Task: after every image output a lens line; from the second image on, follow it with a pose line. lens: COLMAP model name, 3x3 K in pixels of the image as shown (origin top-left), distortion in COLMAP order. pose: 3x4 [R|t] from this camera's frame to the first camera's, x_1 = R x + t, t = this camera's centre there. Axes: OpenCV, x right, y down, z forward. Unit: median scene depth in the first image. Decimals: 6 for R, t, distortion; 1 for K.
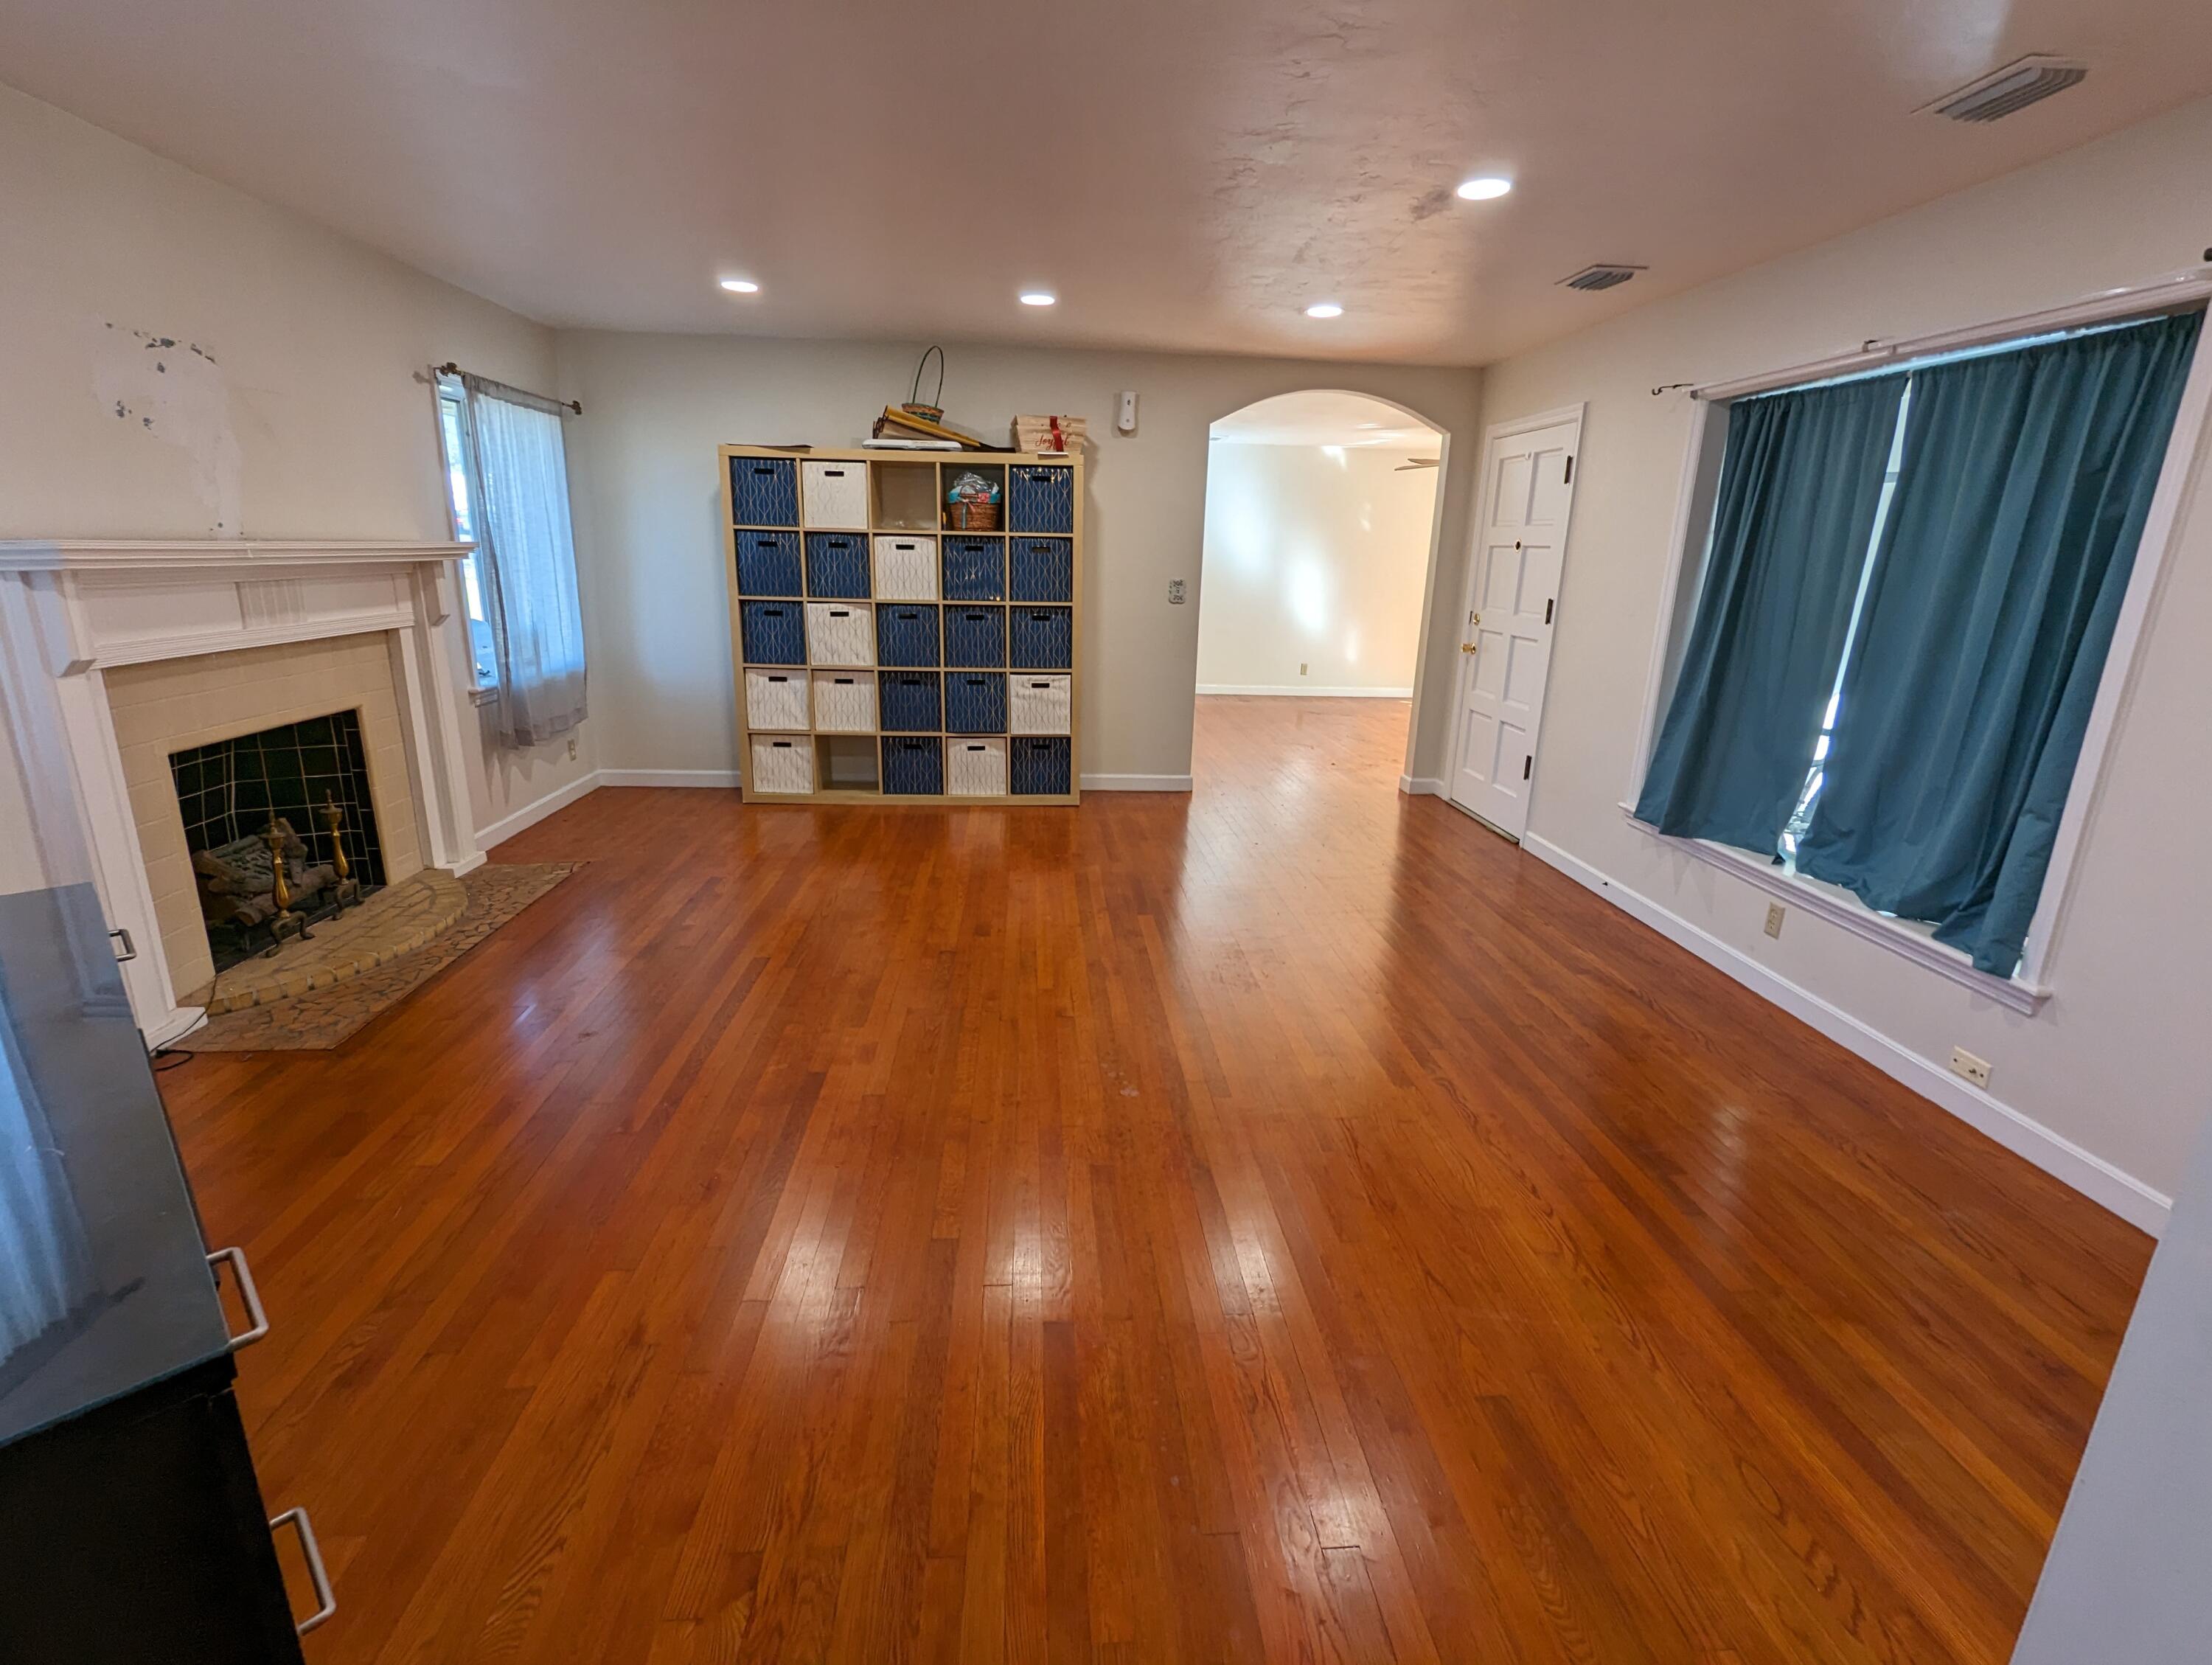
lens RADIAL K [[1047.4, 0, 1109.7], [0, 1047.4, 839.0], [0, 0, 1]] dist [-0.000921, -0.000181]
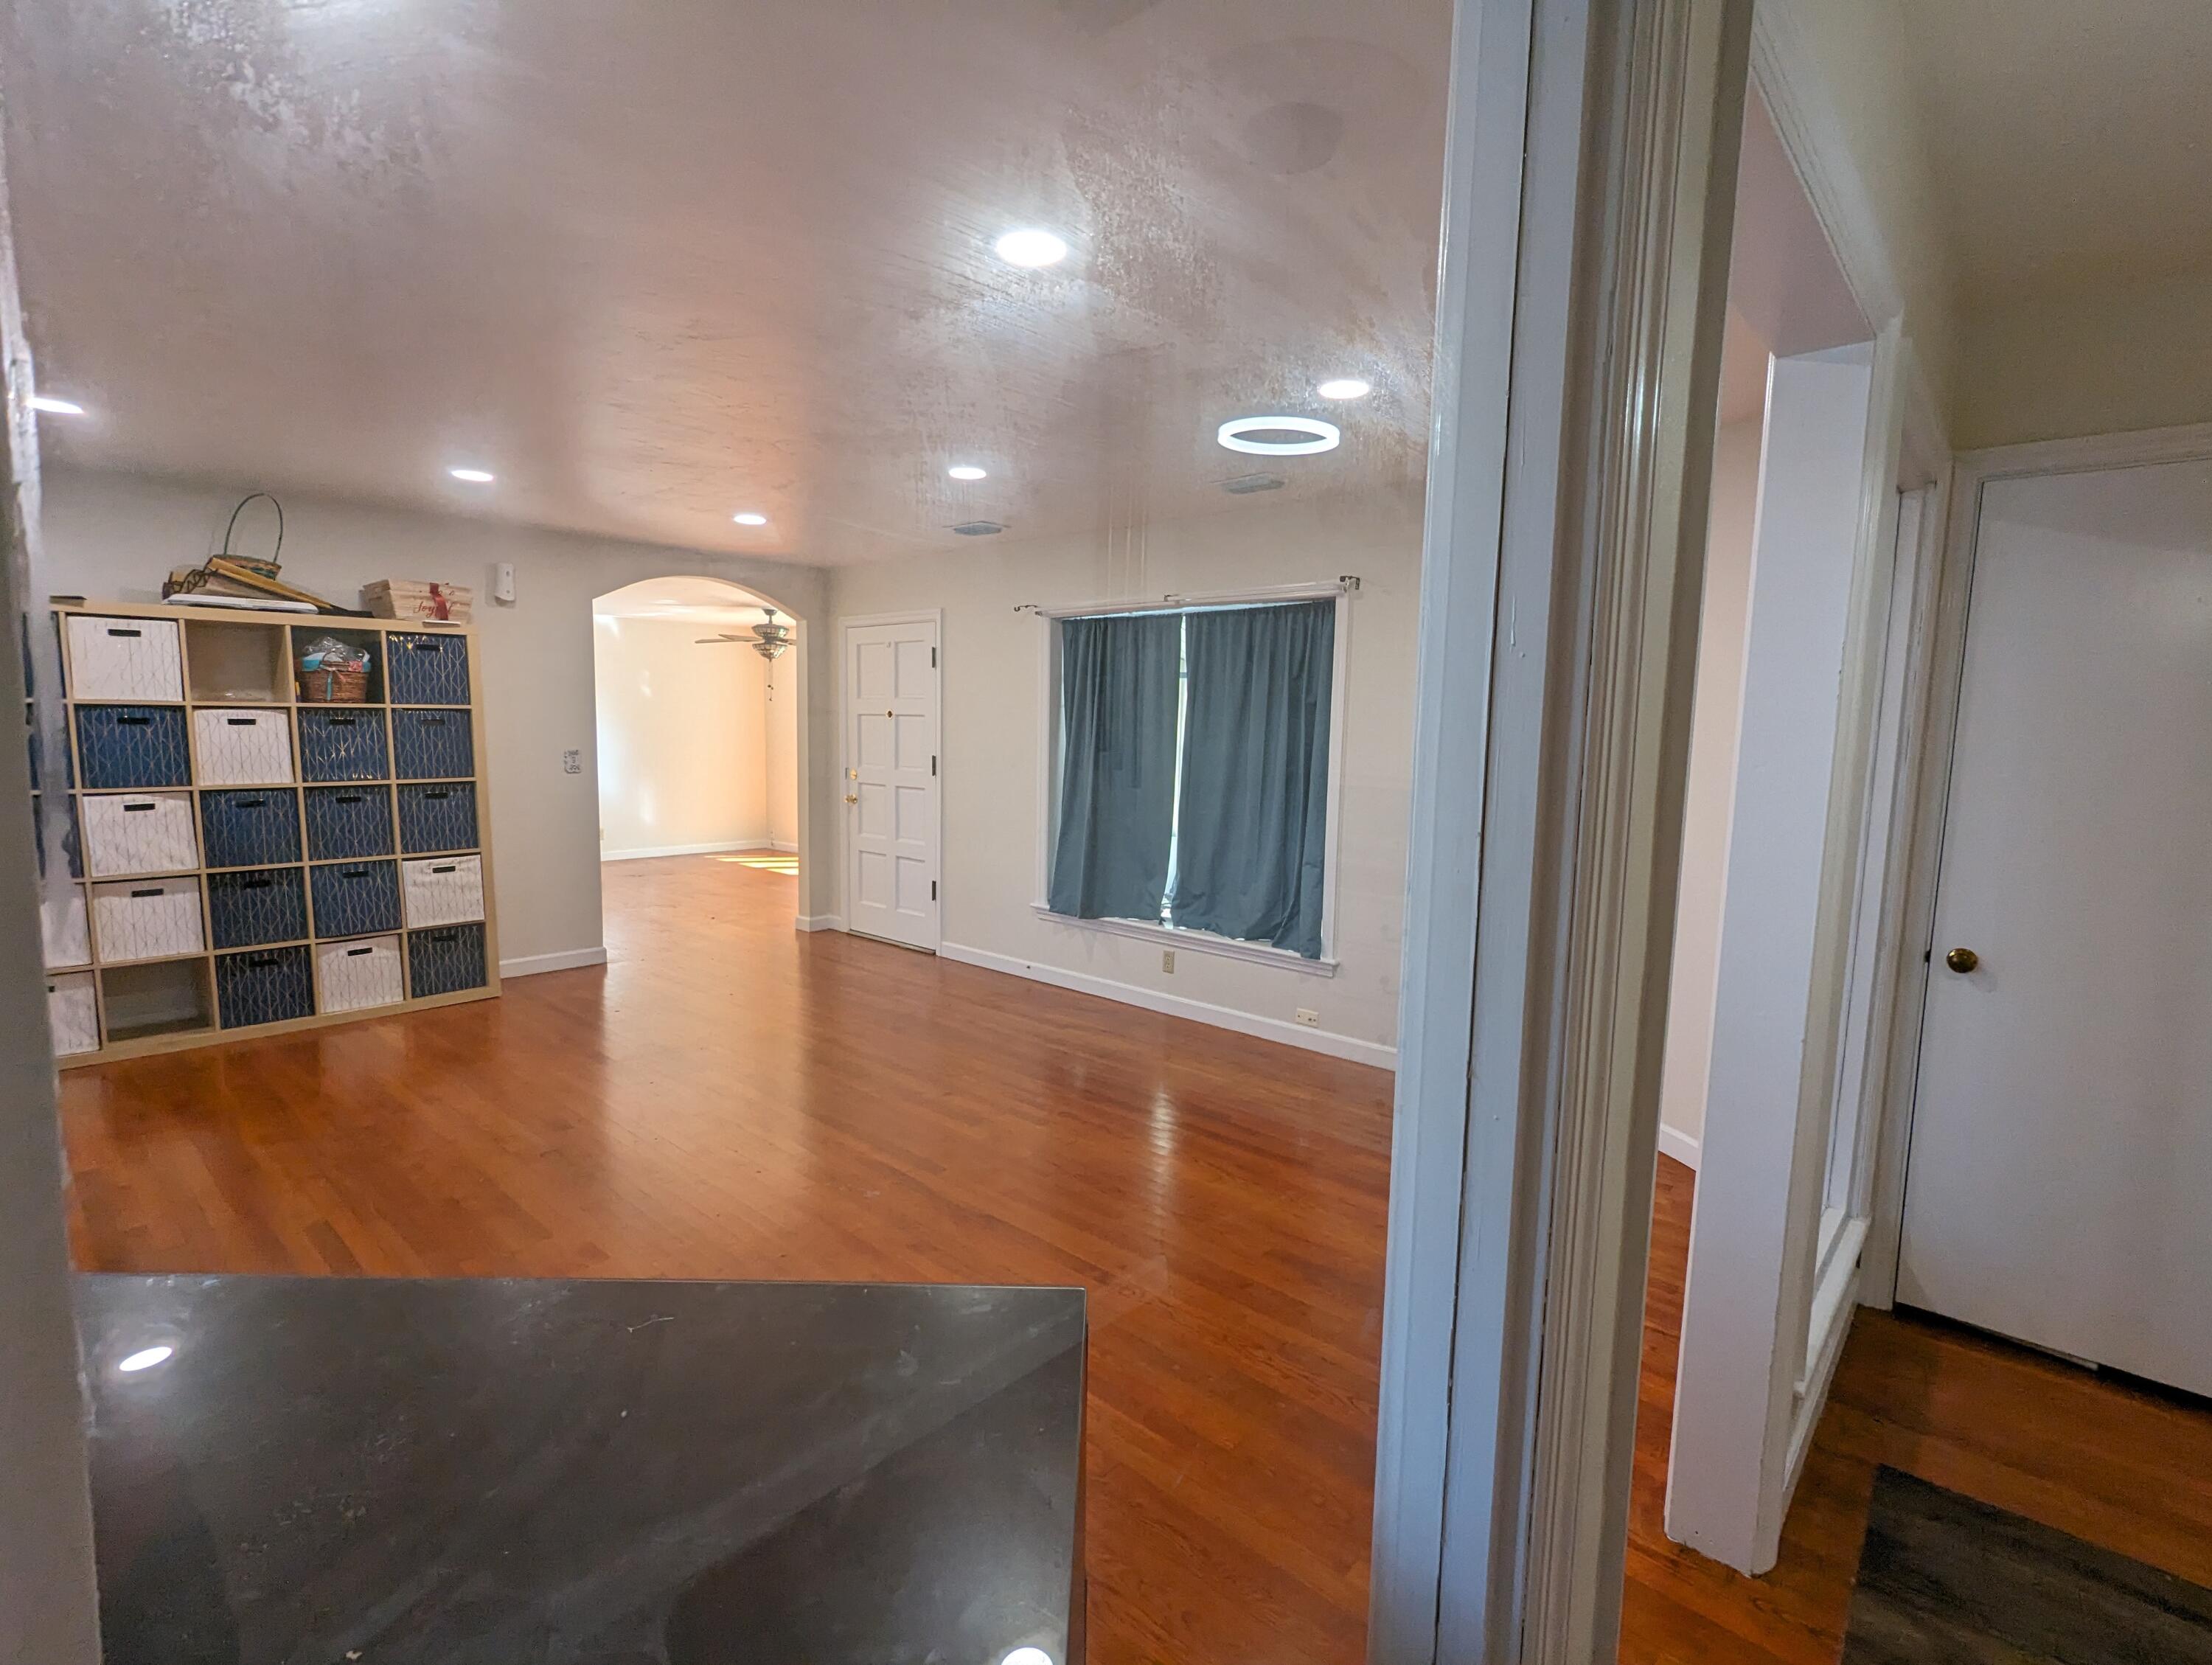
lens RADIAL K [[1047.4, 0, 1106.8], [0, 1047.4, 838.0], [0, 0, 1]] dist [-0.000921, -0.000181]
pose [[0.722400, -0.090210, 0.685566, -0.276433], [0.188473, 0.979602, -0.069699, -0.004563], [-0.665294, 0.179561, 0.724666, -0.030362]]
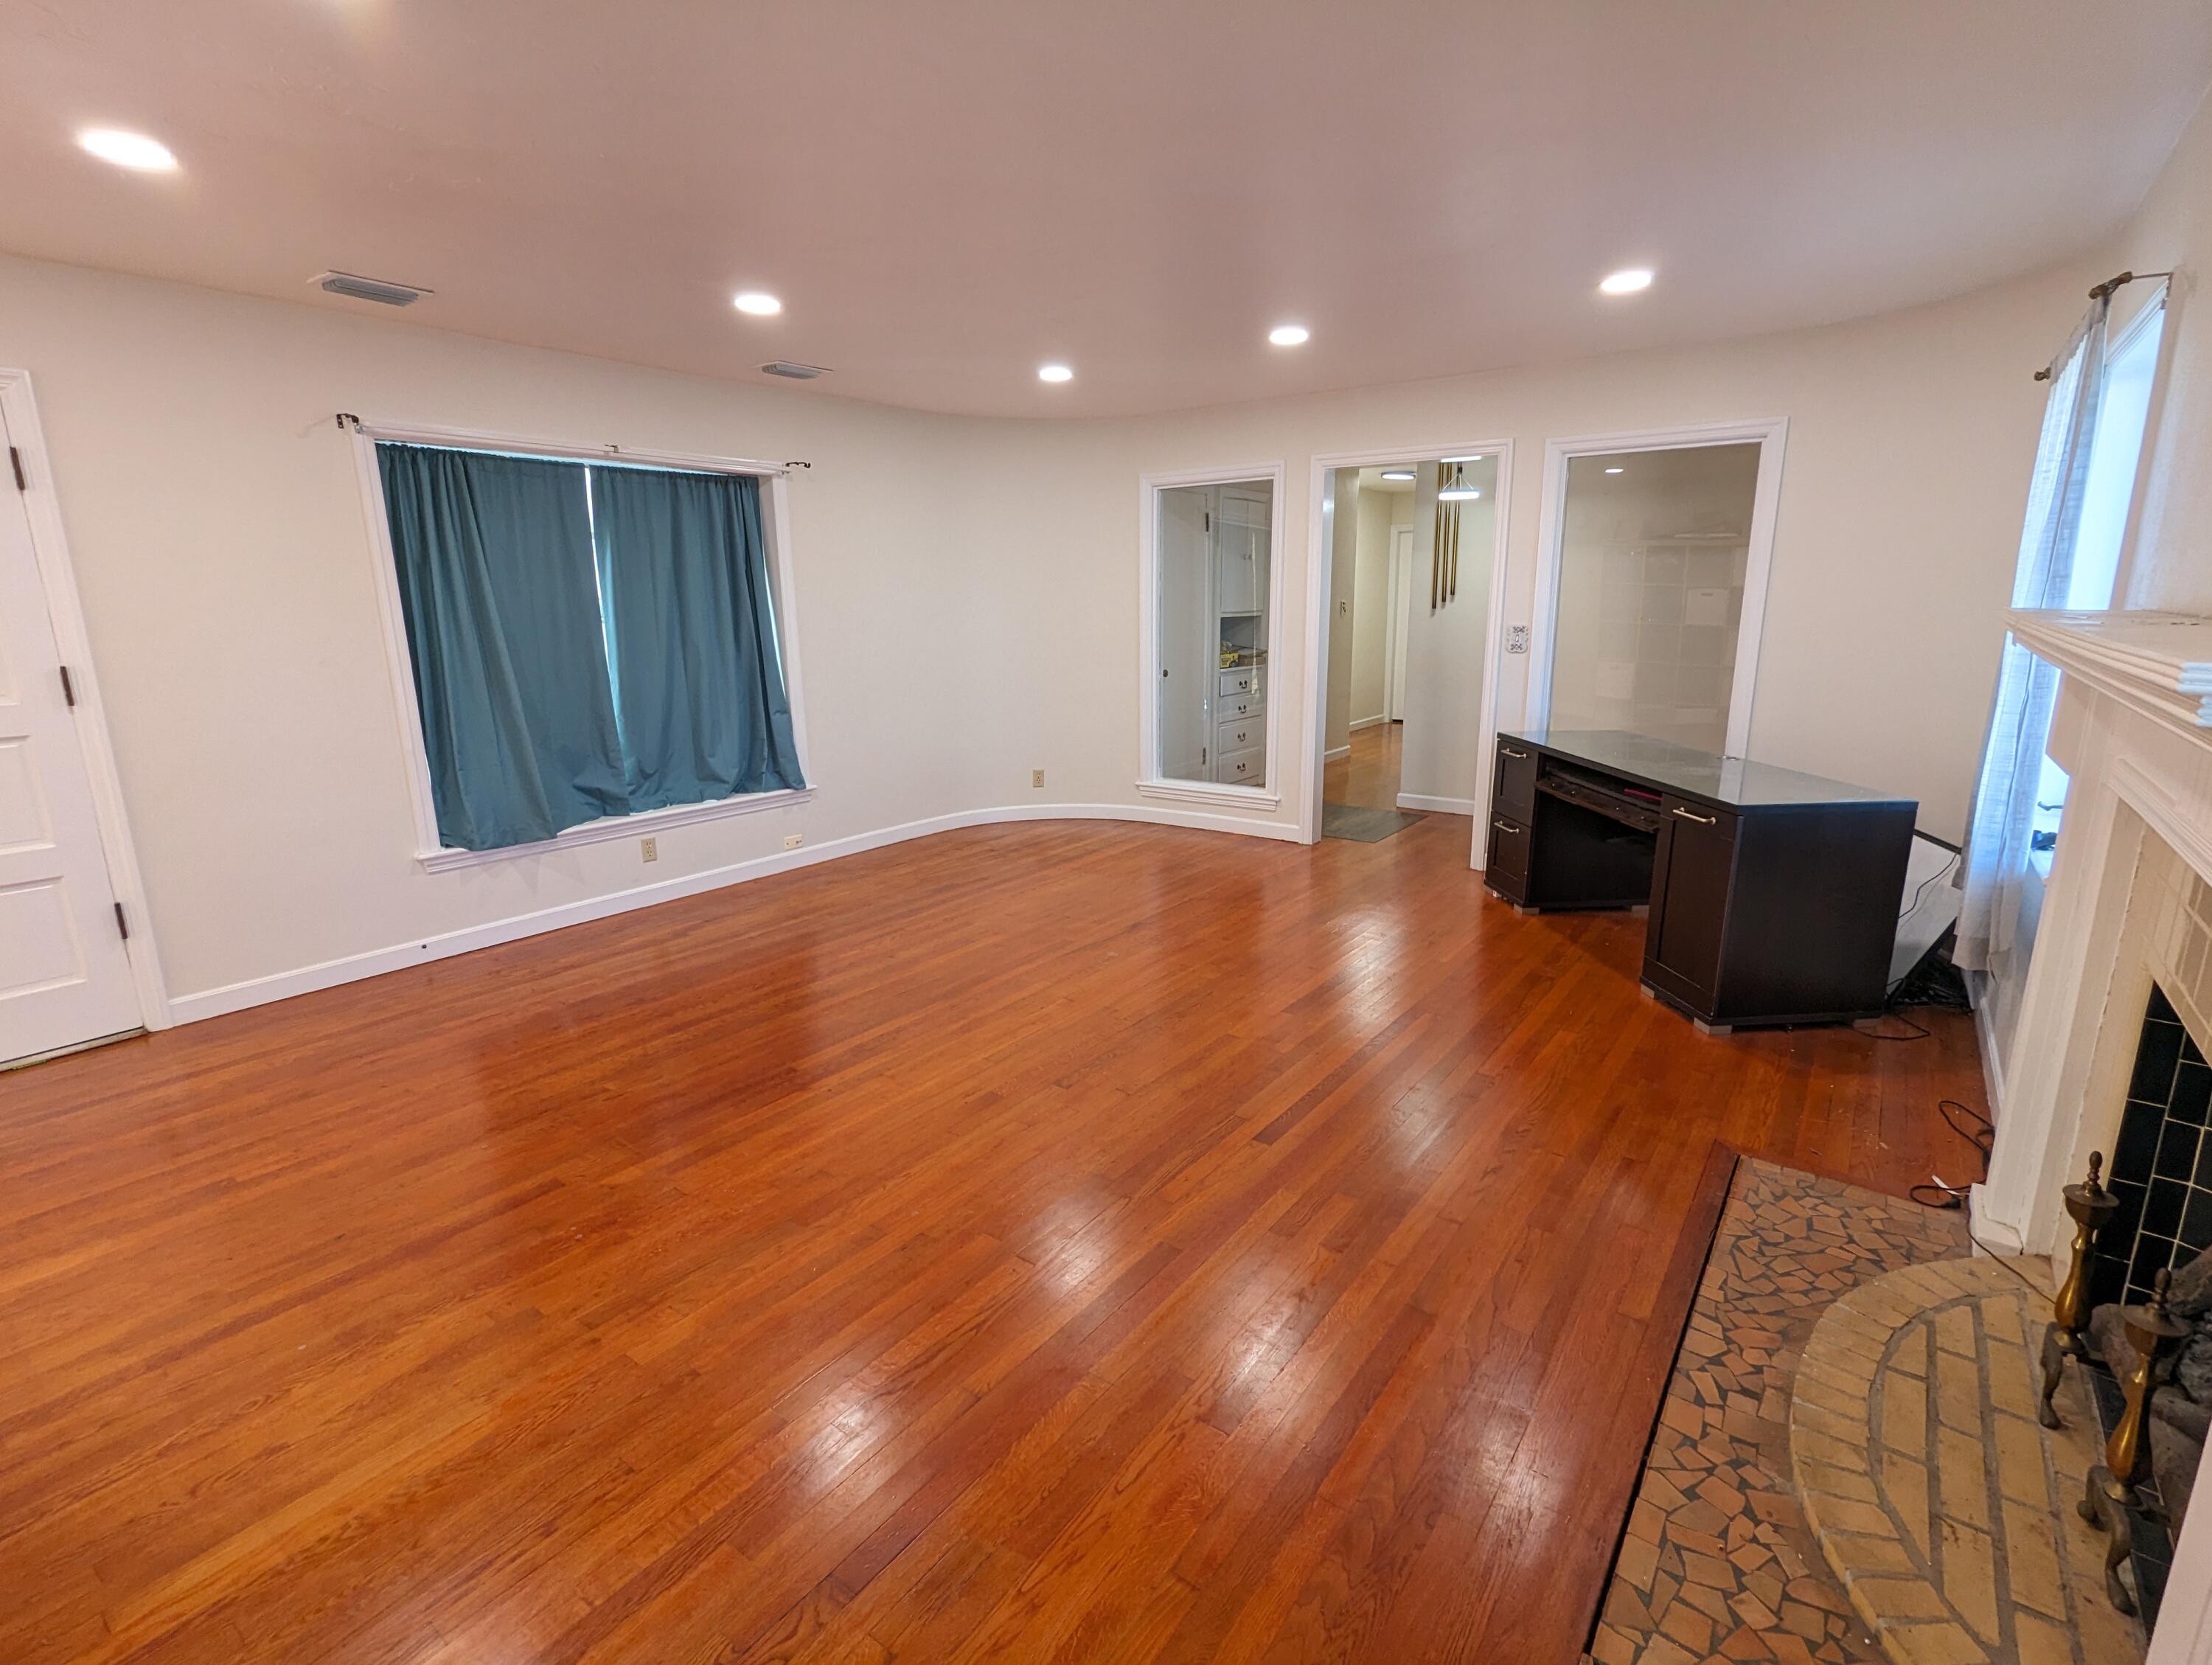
lens RADIAL K [[1047.4, 0, 1118.4], [0, 1047.4, 836.5], [0, 0, 1]] dist [-0.000921, -0.000181]
pose [[-0.761816, -0.165672, 0.626250, -0.458198], [0.164321, 0.885702, 0.434201, -0.283883], [-0.626606, 0.433687, -0.647519, 0.968795]]
